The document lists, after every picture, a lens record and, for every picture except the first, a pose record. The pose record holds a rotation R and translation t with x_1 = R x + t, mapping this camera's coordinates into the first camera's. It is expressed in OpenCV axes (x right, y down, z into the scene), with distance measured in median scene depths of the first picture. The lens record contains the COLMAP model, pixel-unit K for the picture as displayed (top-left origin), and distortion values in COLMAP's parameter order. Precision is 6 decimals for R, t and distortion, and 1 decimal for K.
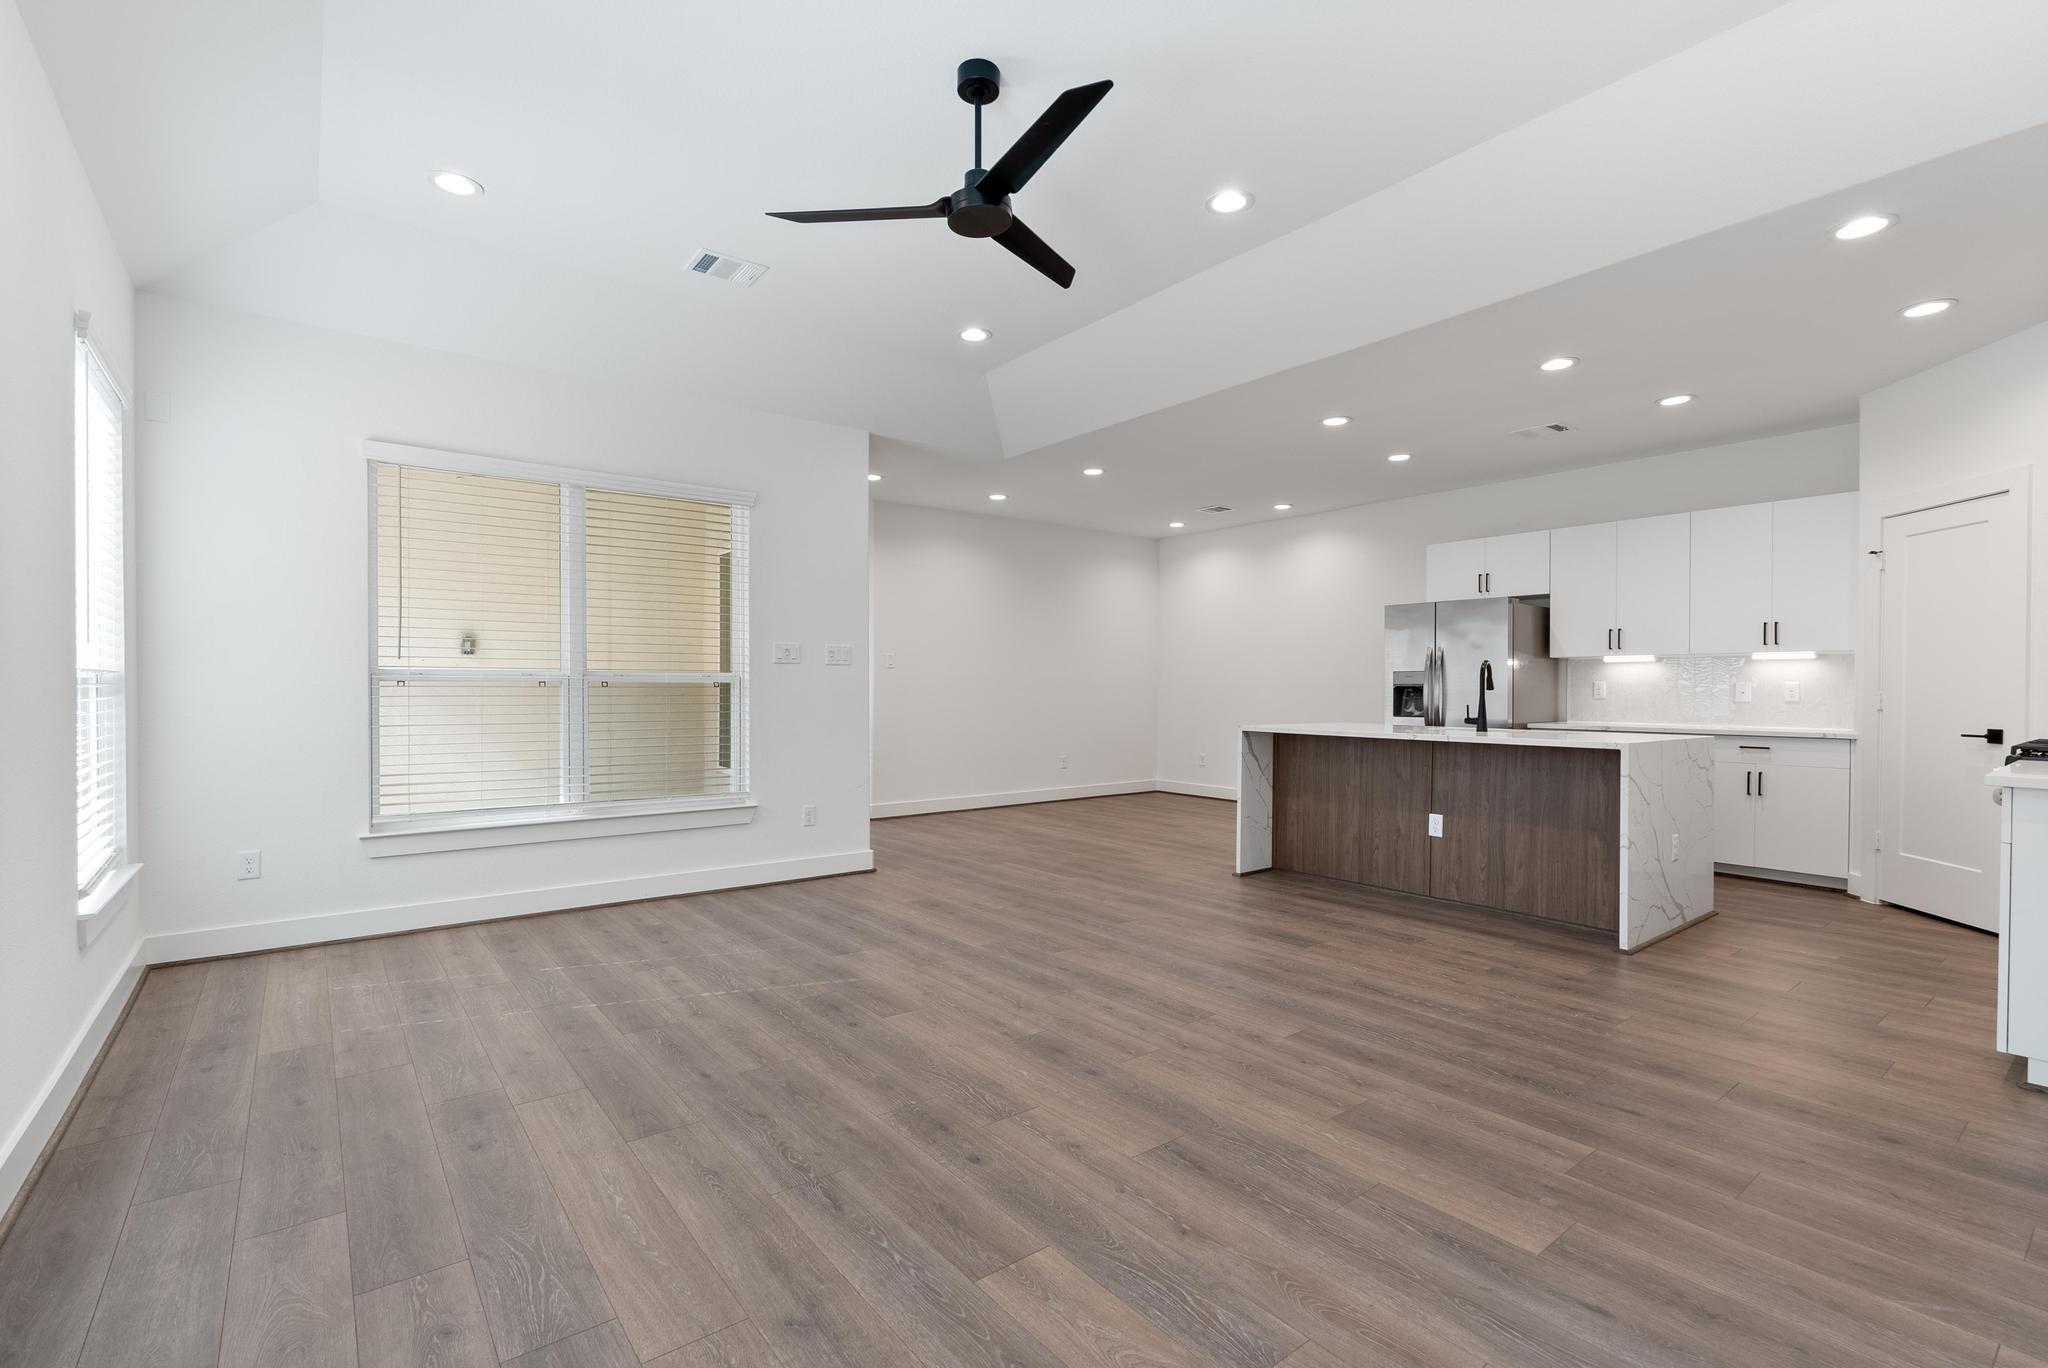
lens RADIAL K [[919.4, 0, 998.3], [0, 919.4, 691.1], [0, 0, 1]] dist [0.000386, 0.000149]
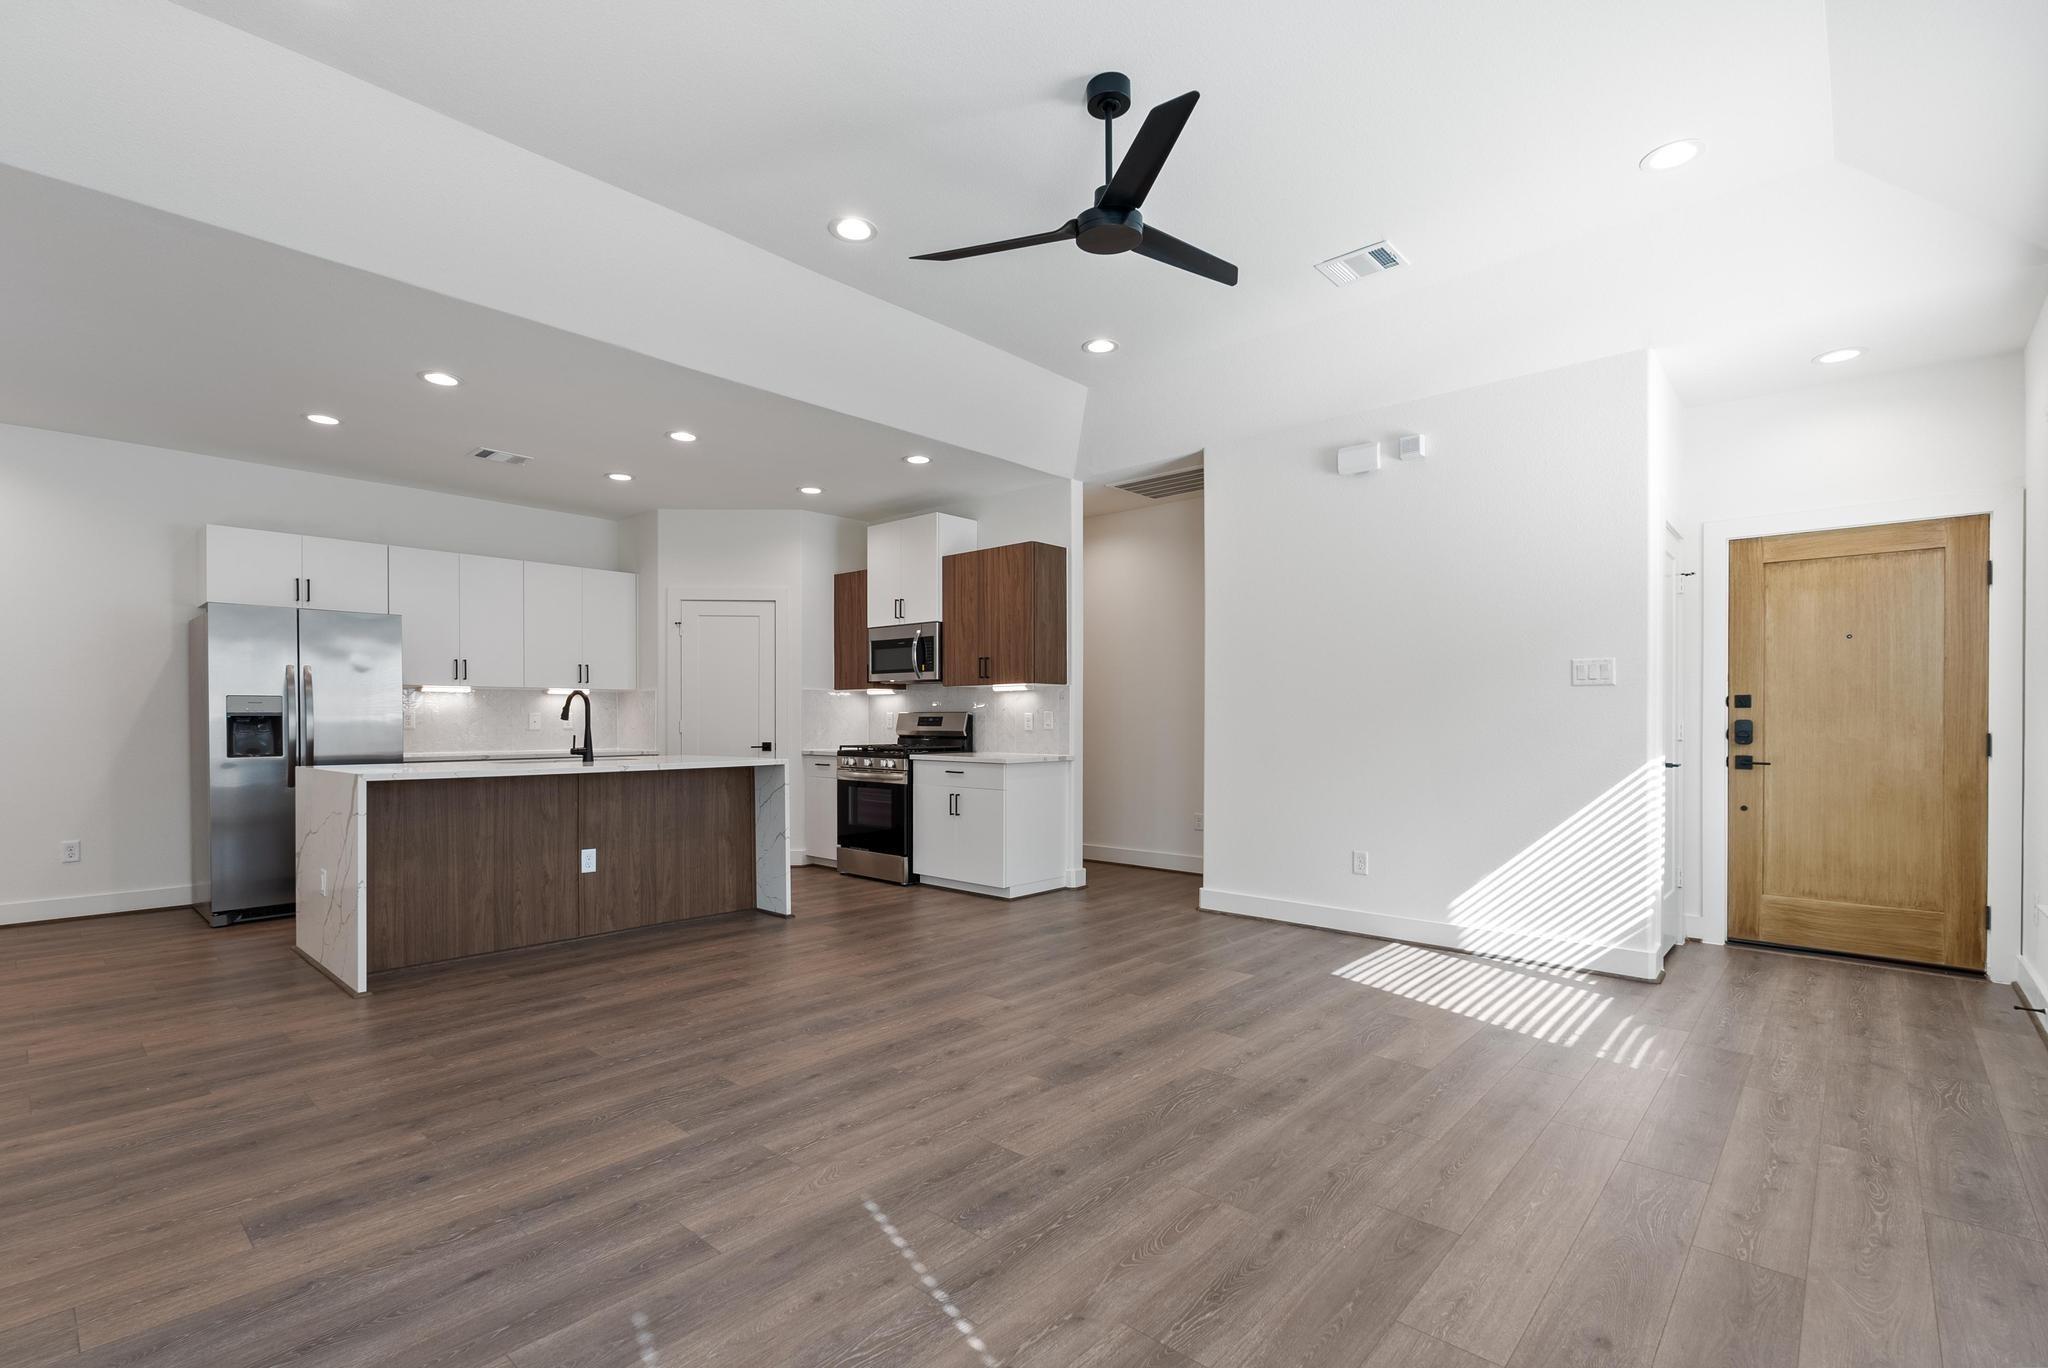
lens RADIAL K [[919.6, 0, 1022.2], [0, 919.6, 721.4], [0, 0, 1]] dist [-0.002403, -0.000346]
pose [[-0.181697, -0.004194, 0.983346, -0.759771], [0.003305, 0.999983, 0.004876, -0.004348], [-0.983349, 0.004136, -0.181680, 1.002299]]
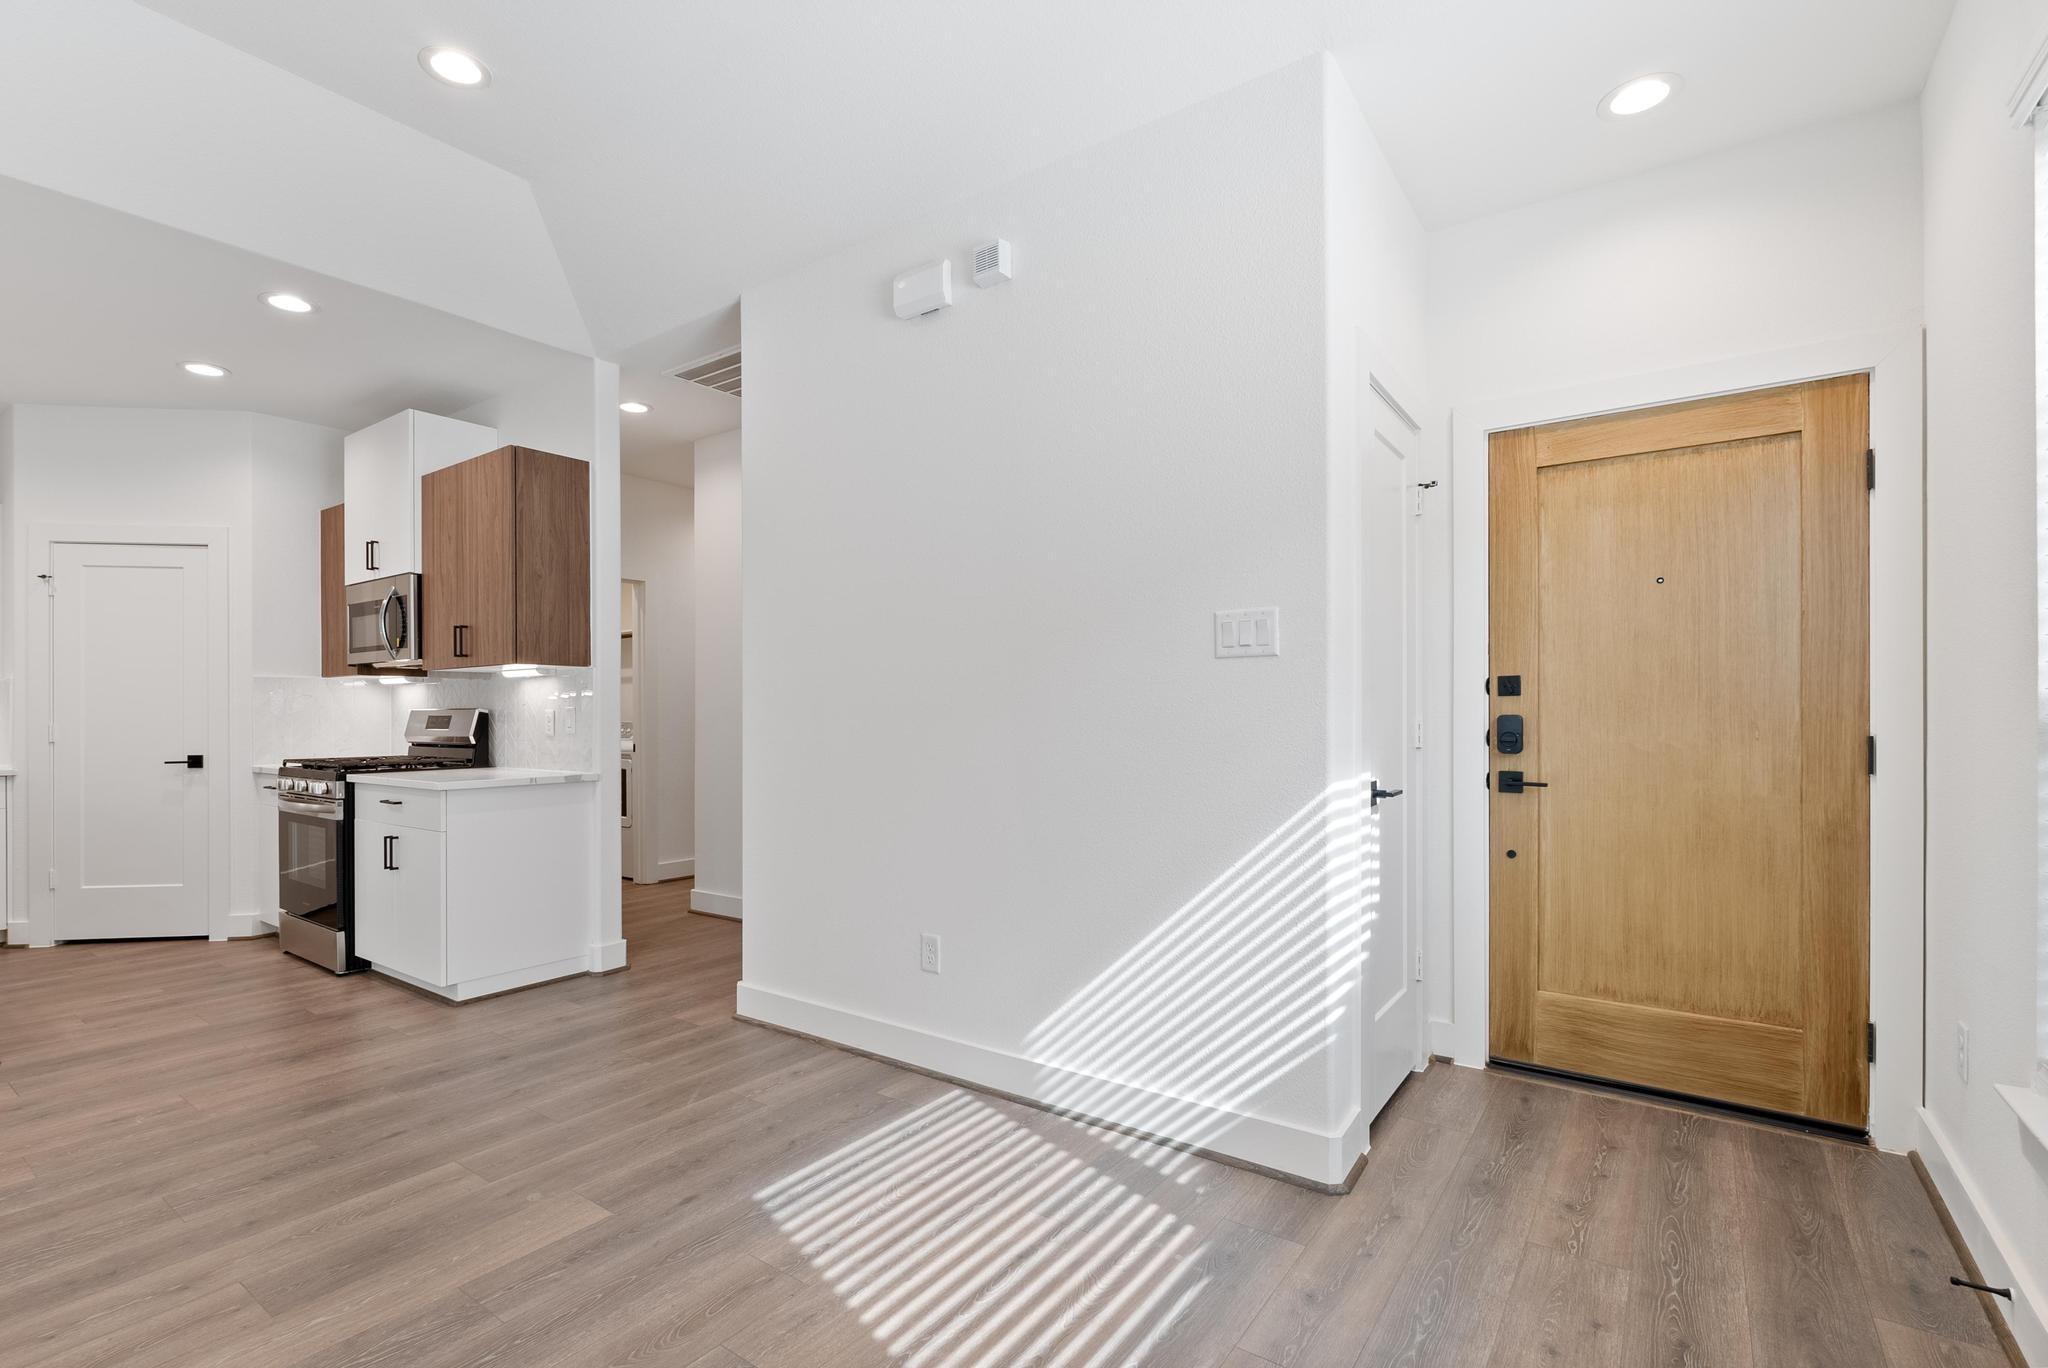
lens RADIAL K [[923.4, 0, 1016.7], [0, 923.4, 717.5], [0, 0, 1]] dist [-0.004992, -0.000116]
pose [[-0.291818, -0.003670, 0.956467, -0.336852], [0.009041, 0.999937, 0.006596, -0.004042], [-0.956431, 0.010572, -0.291767, 0.436241]]
